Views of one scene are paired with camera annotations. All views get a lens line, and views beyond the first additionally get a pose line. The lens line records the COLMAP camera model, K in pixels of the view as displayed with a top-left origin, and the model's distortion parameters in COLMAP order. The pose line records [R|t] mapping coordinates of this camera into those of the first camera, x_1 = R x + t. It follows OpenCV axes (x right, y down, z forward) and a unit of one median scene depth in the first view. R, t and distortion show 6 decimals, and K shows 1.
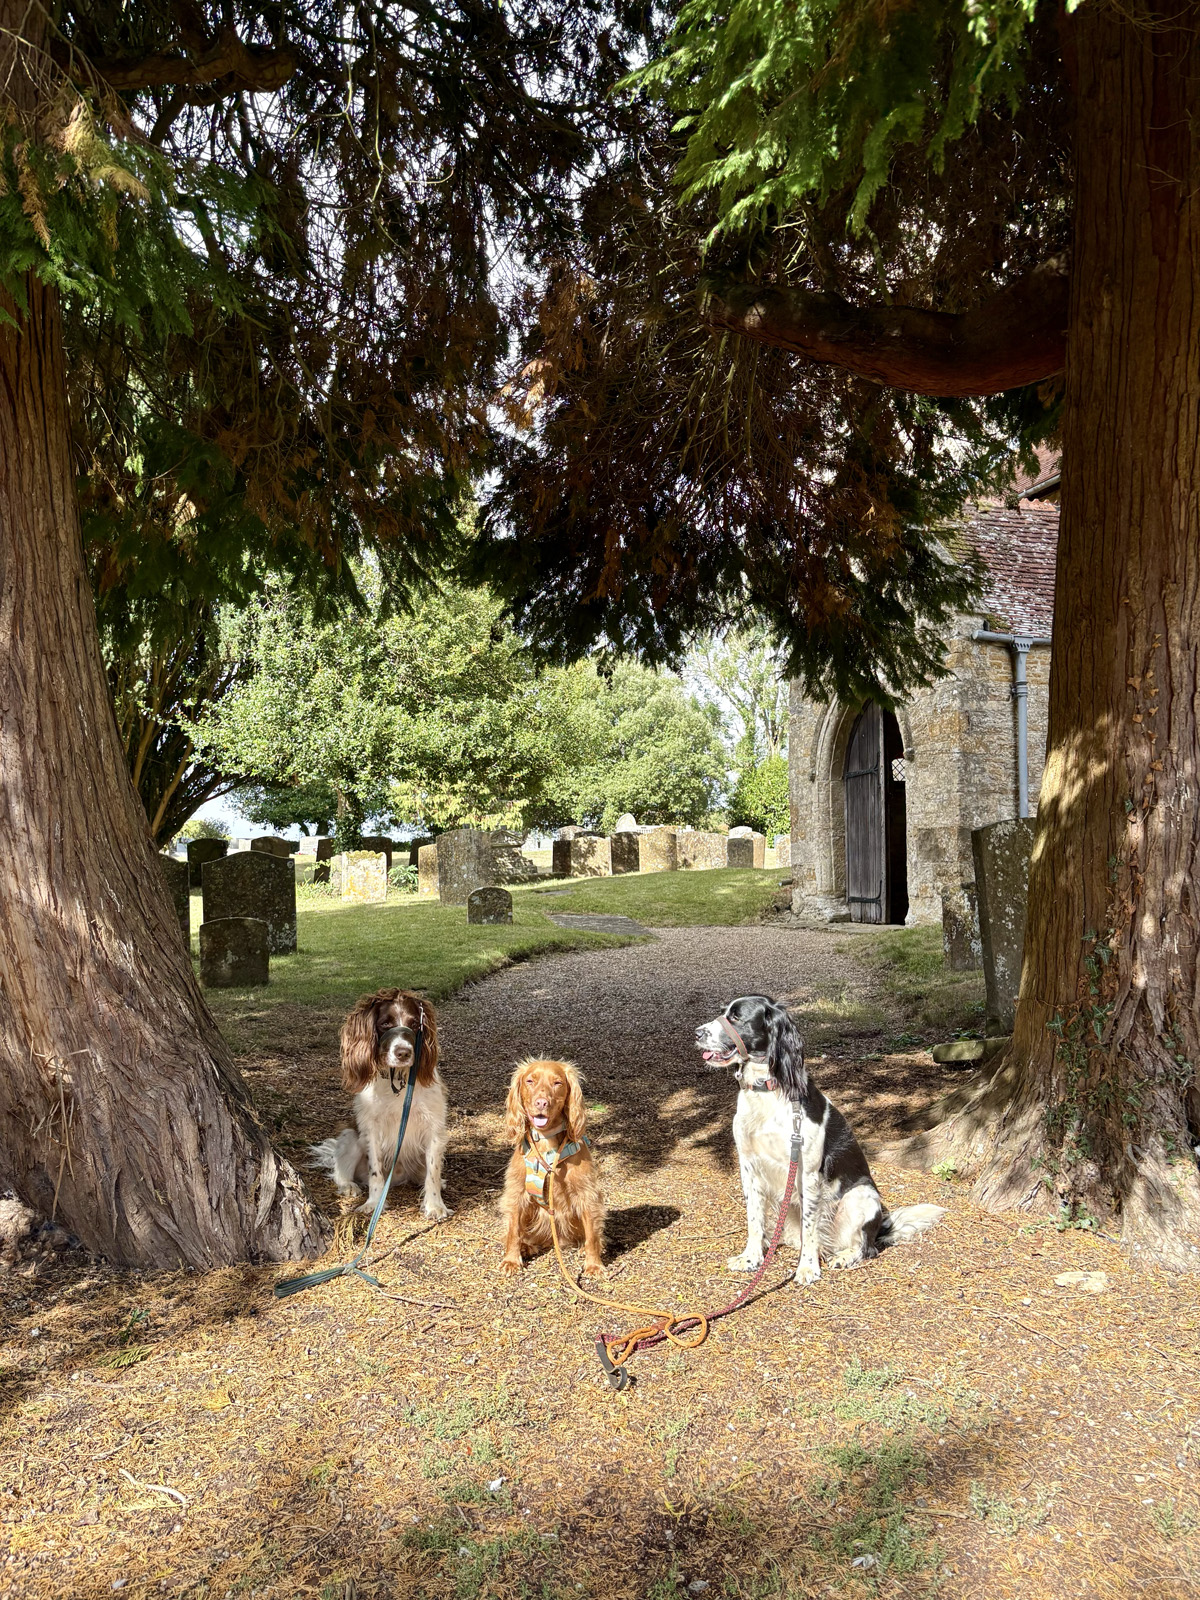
lens RADIAL K [[1170.3, 0, 599.5], [0, 1170.3, 802.1], [0, 0, 1]] dist [-0.012320, -0.001617]
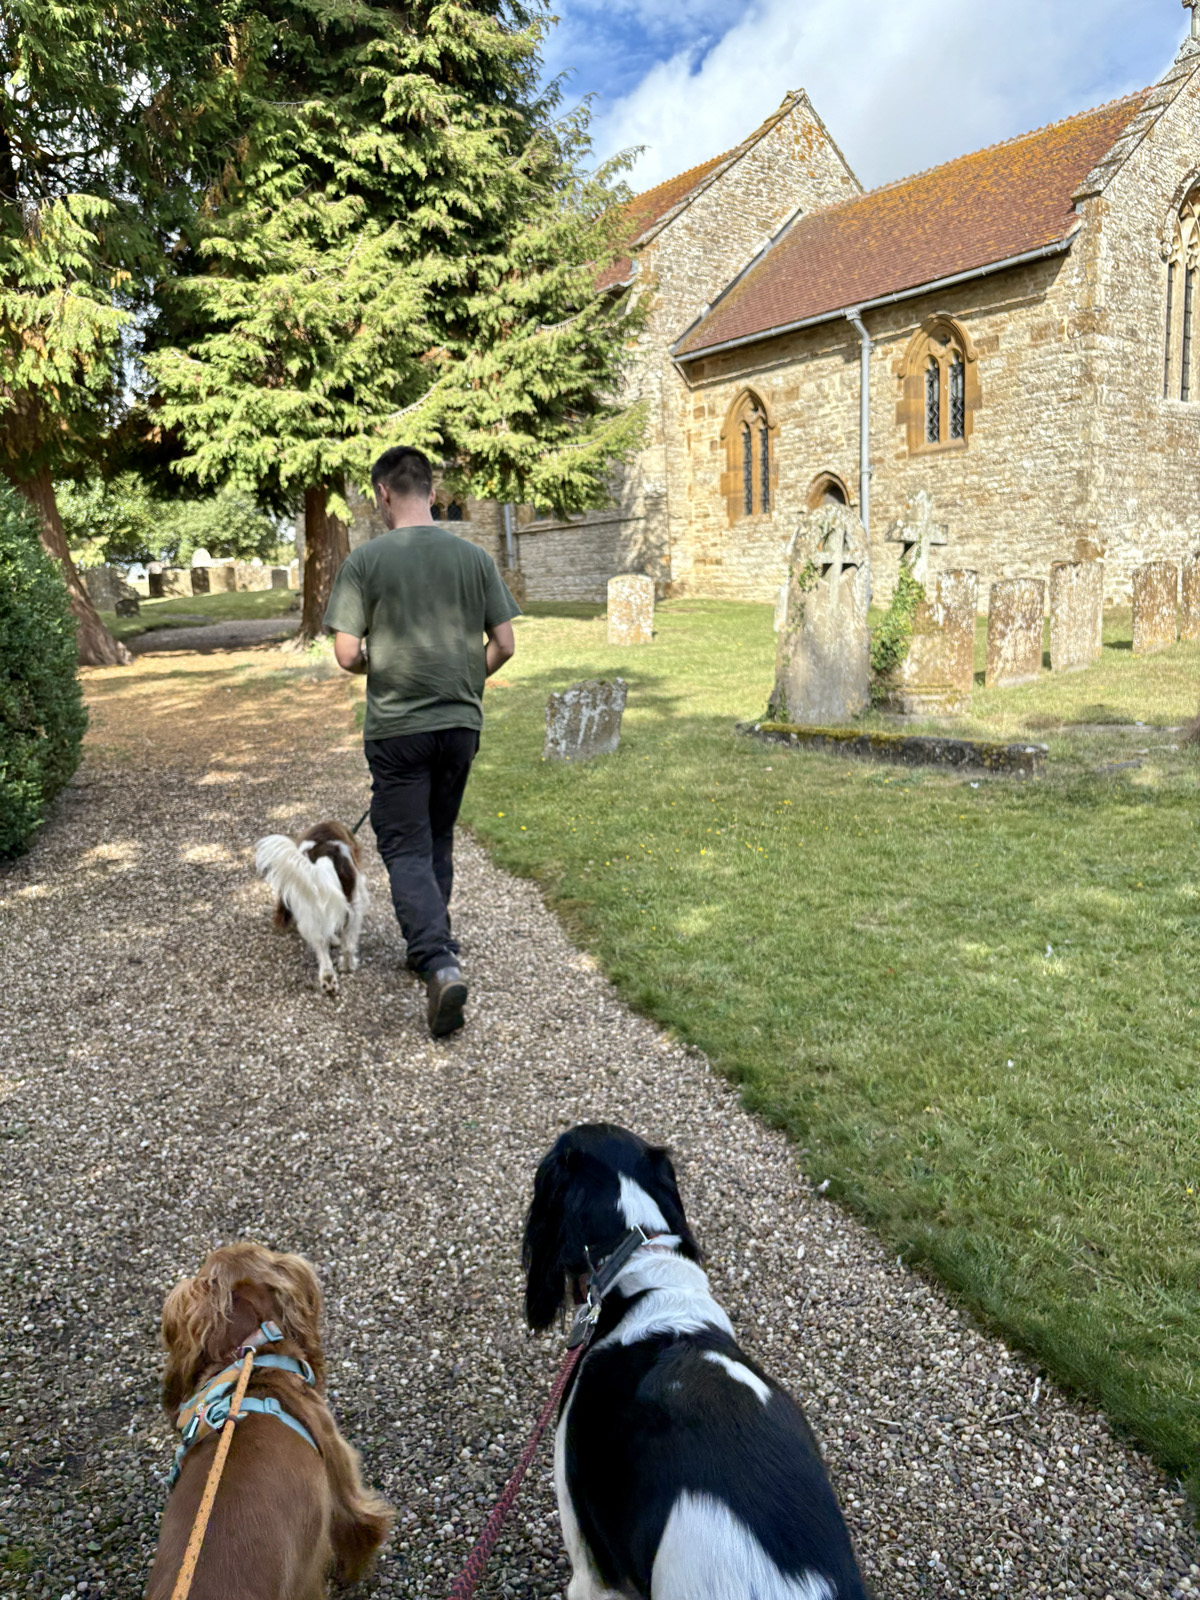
lens RADIAL K [[1170.3, 0, 594.1], [0, 1170.3, 804.3], [0, 0, 1]] dist [-0.012320, -0.001617]
pose [[0.942943, -0.084249, 0.322119, -0.007163], [0.008190, 0.973034, 0.230518, -0.015267], [-0.332853, -0.214727, 0.918205, -0.503414]]
